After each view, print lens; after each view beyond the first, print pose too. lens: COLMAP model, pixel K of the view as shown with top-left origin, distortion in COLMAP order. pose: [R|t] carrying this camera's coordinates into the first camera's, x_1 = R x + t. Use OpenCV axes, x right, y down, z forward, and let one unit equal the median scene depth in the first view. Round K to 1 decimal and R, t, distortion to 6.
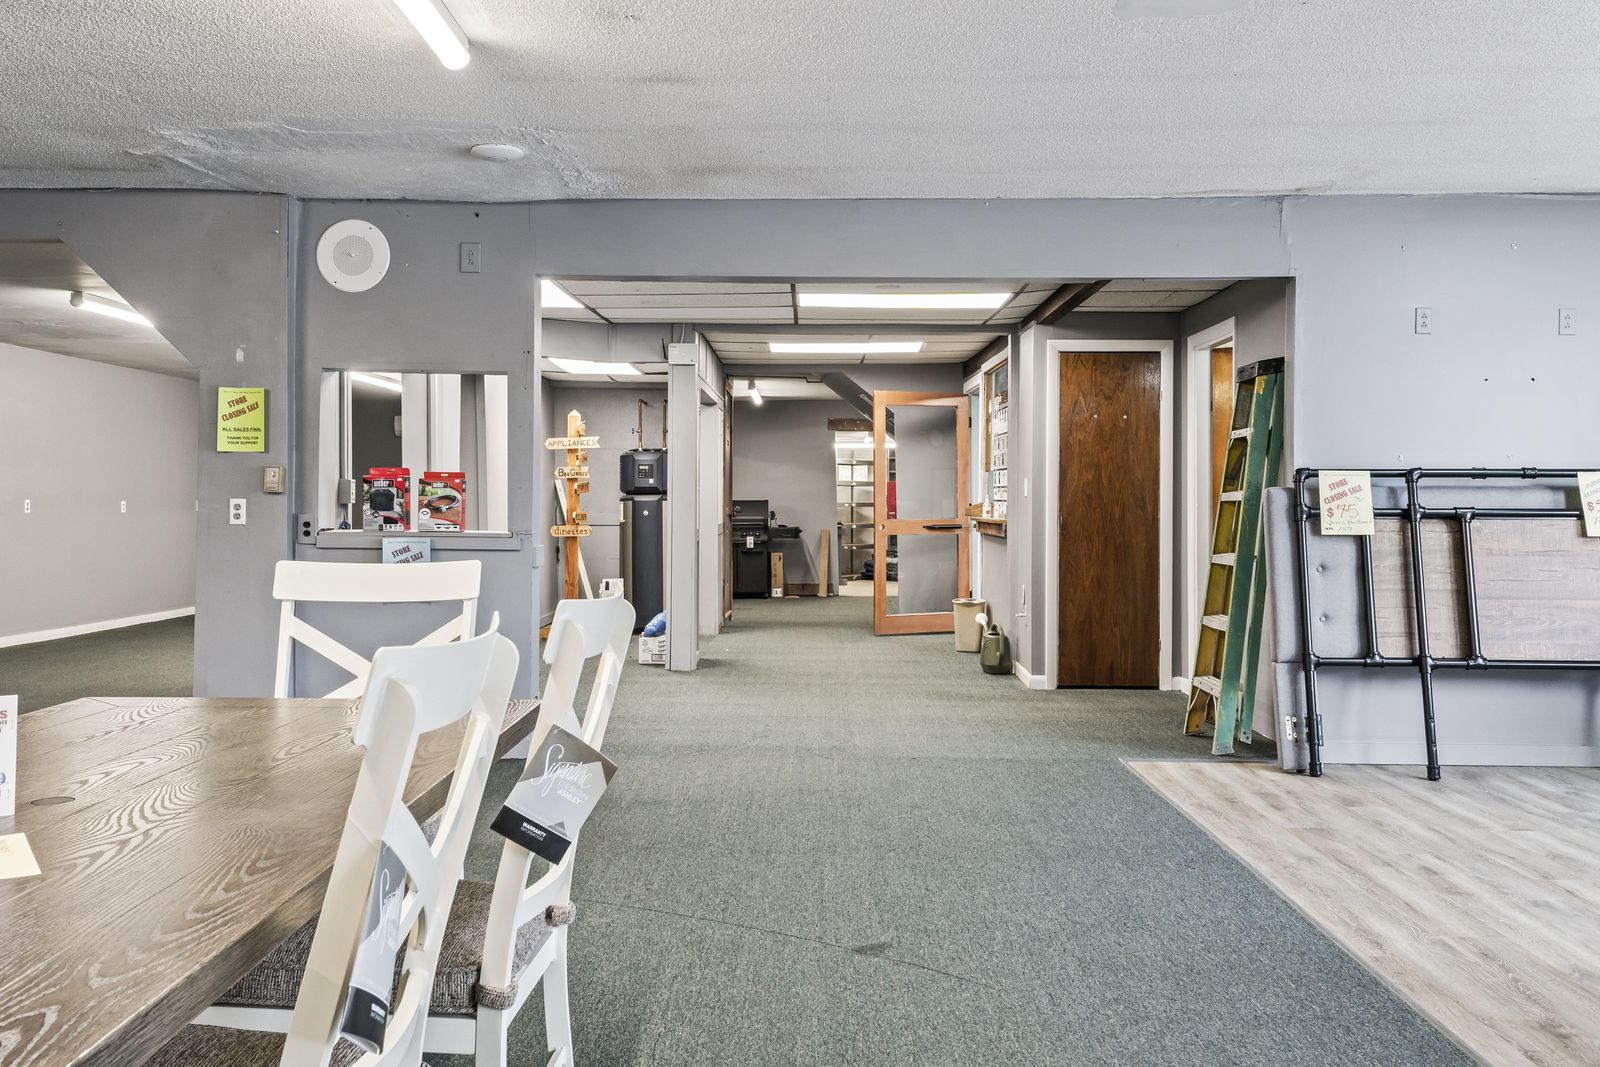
lens RADIAL K [[1452.0, 0, 800.7], [0, 1452.0, 530.9], [0, 0, 1]] dist [-0.005683, -0.001264]
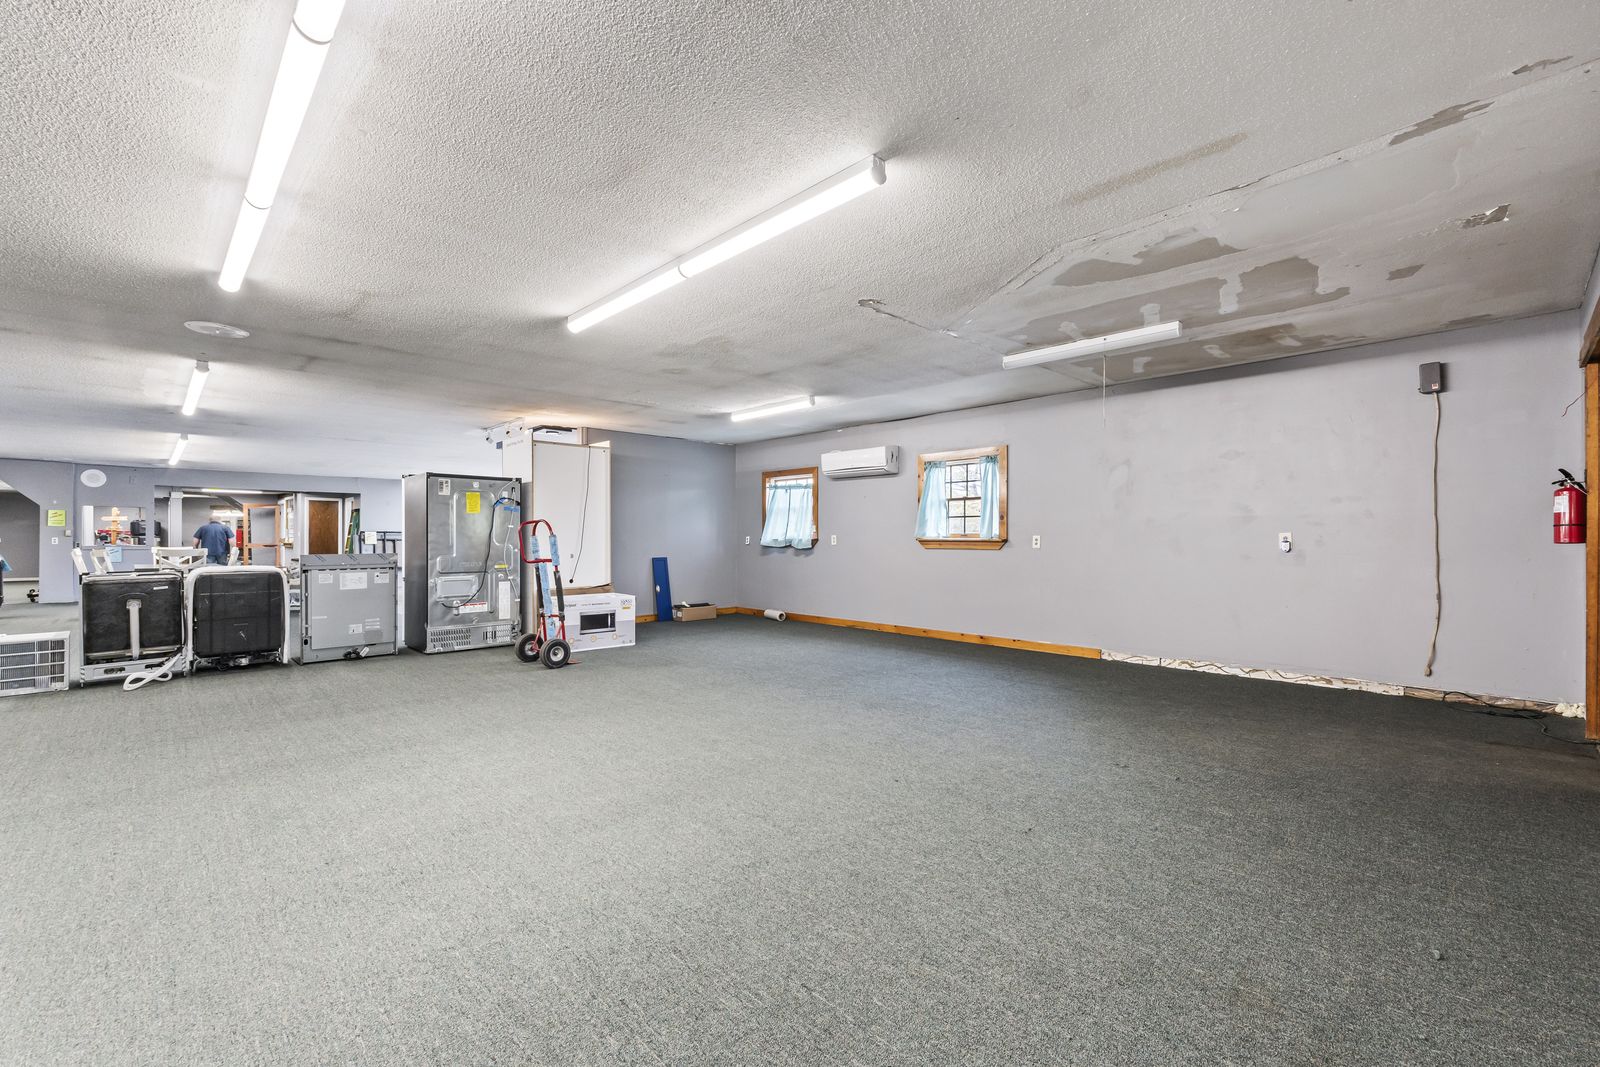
lens RADIAL K [[692.8, 0, 803.4], [0, 692.8, 534.1], [0, 0, 1]] dist [0.001792, 0.000497]
pose [[0.721593, 0.000052, 0.692318, -0.230417], [0.015453, 0.999750, -0.016182, 0.031983], [-0.692145, 0.022375, 0.721411, -1.888225]]
